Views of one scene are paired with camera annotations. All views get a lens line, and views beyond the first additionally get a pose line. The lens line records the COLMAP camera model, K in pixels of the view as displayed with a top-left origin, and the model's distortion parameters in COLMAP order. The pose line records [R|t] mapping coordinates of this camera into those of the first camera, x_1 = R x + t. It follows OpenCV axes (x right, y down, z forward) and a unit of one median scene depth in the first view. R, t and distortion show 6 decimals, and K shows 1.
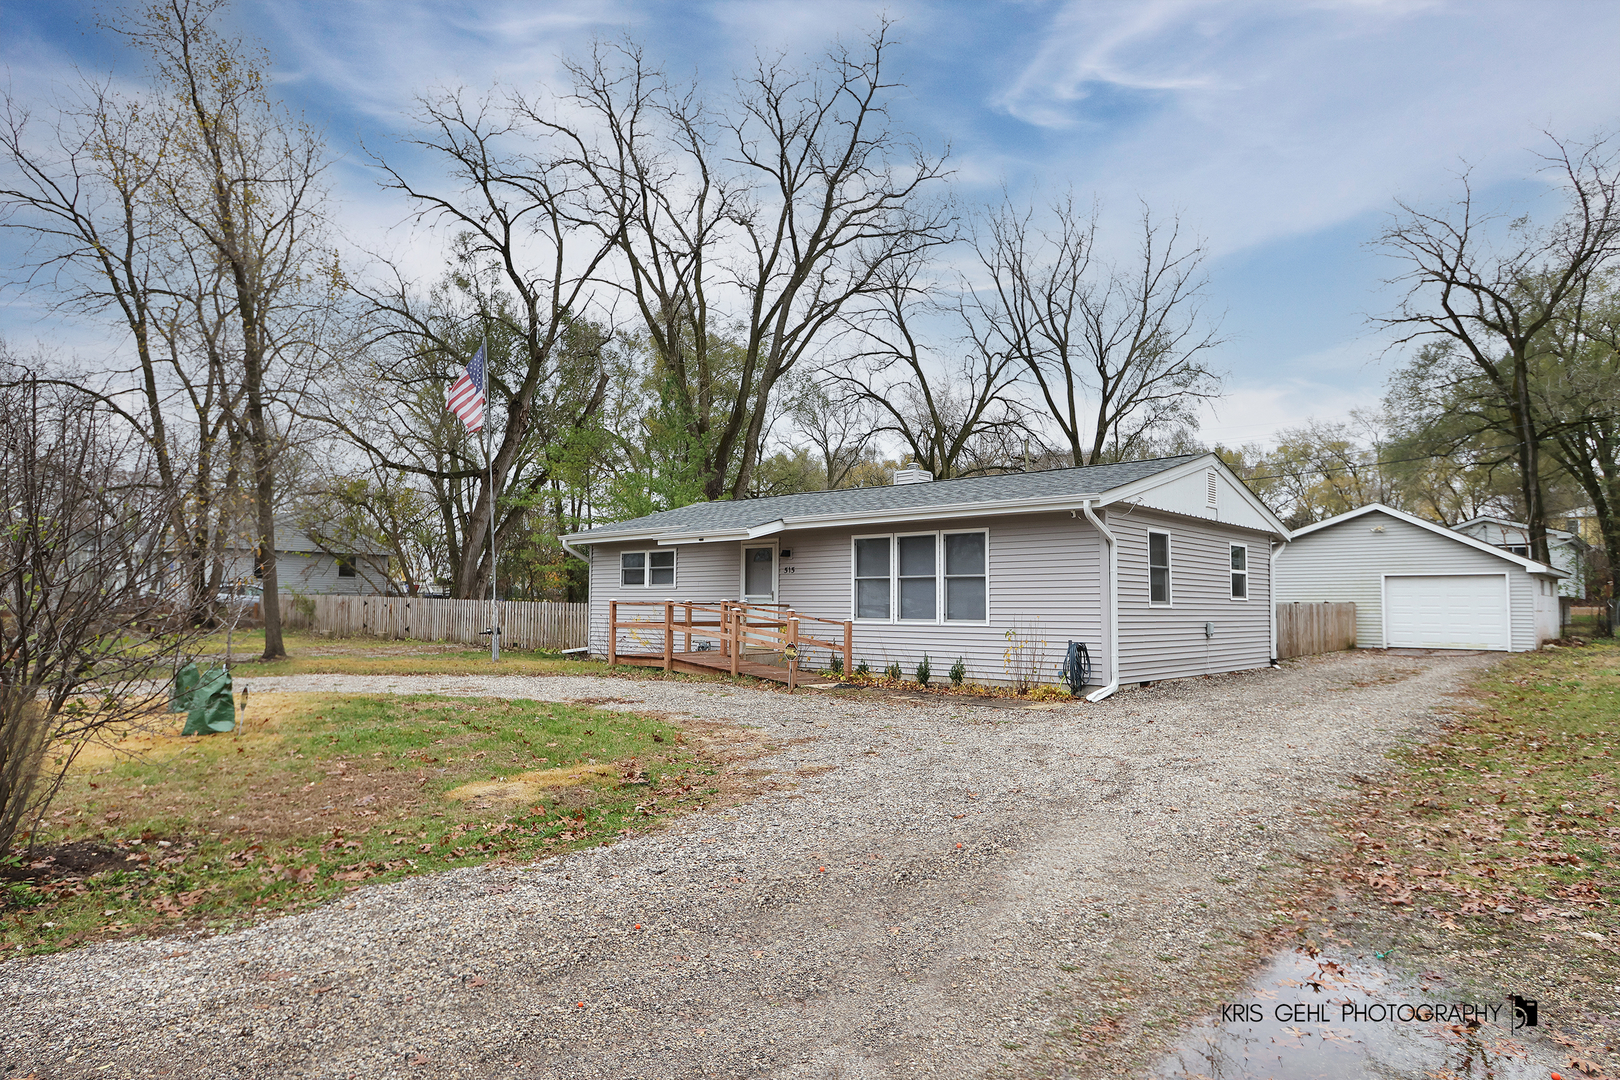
lens RADIAL K [[983.4, 0, 810.0], [0, 983.4, 540.0], [0, 0, 1]] dist [0.001112, -0.000326]
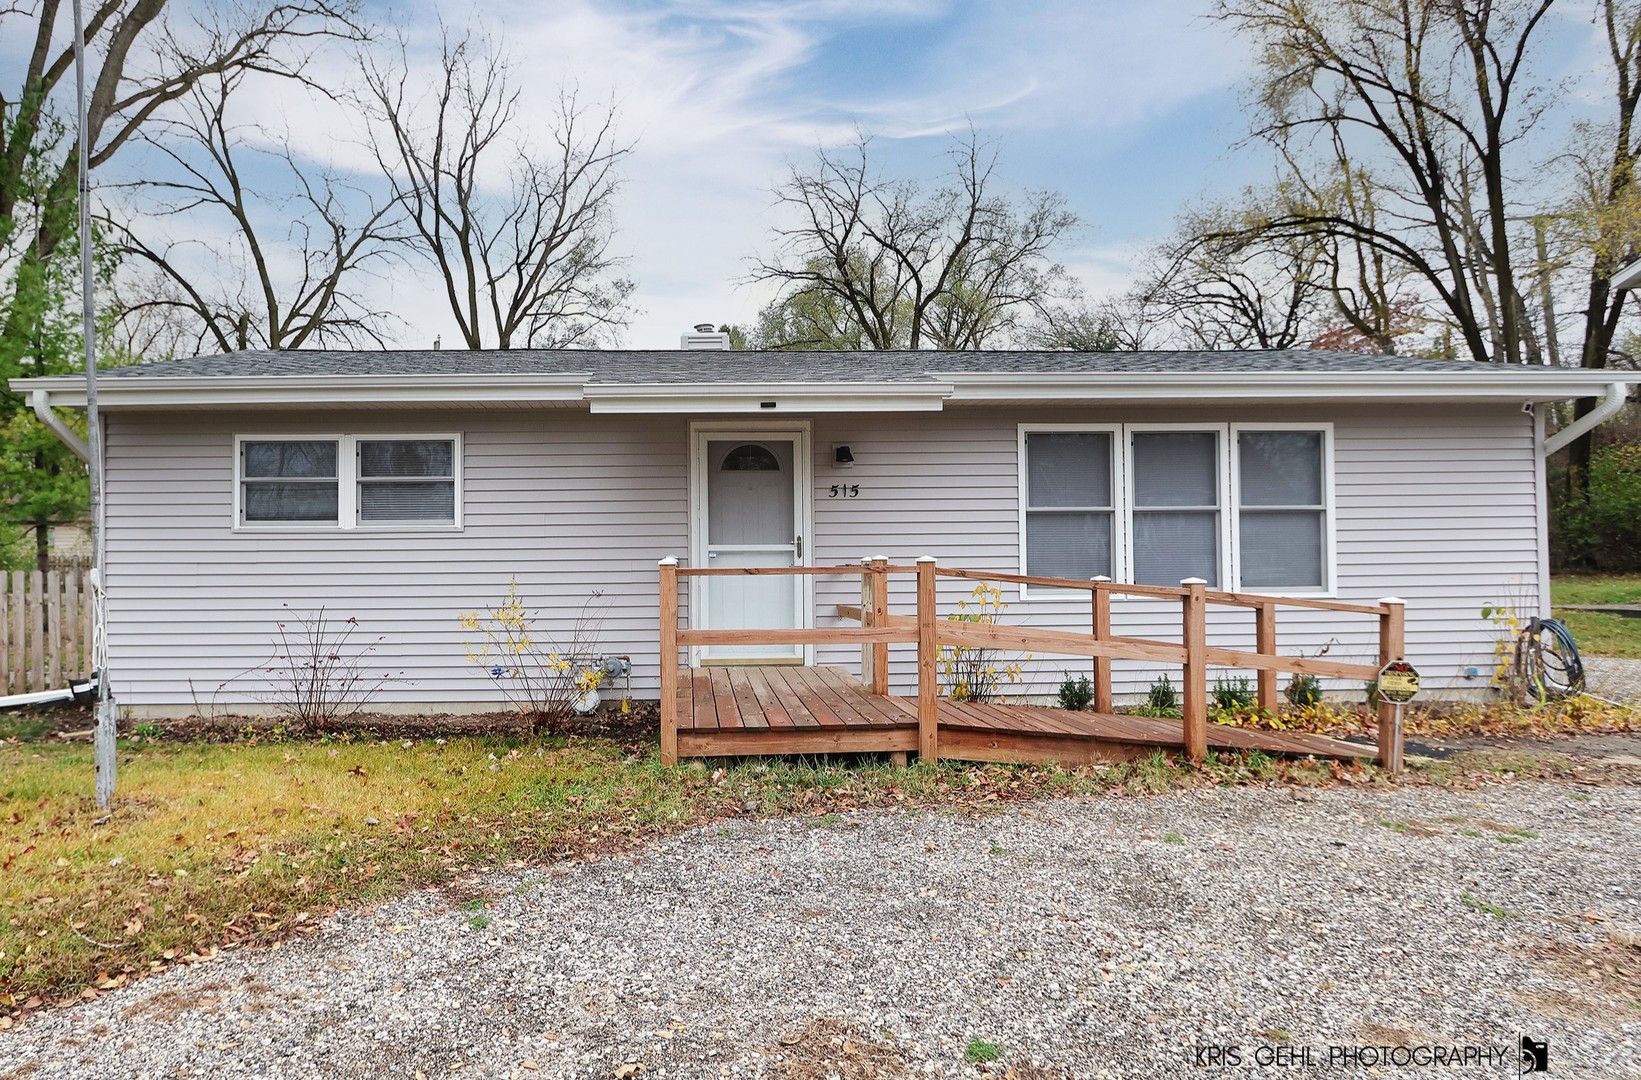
lens RADIAL K [[1017.1, 0, 820.5], [0, 1017.1, 540.0], [0, 0, 1]] dist [0.050825, -0.000664]
pose [[0.744590, -0.001784, 0.667520, -0.350788], [-0.034600, 0.998549, 0.041263, 0.034277], [-0.666625, -0.053820, 0.743448, 0.648245]]
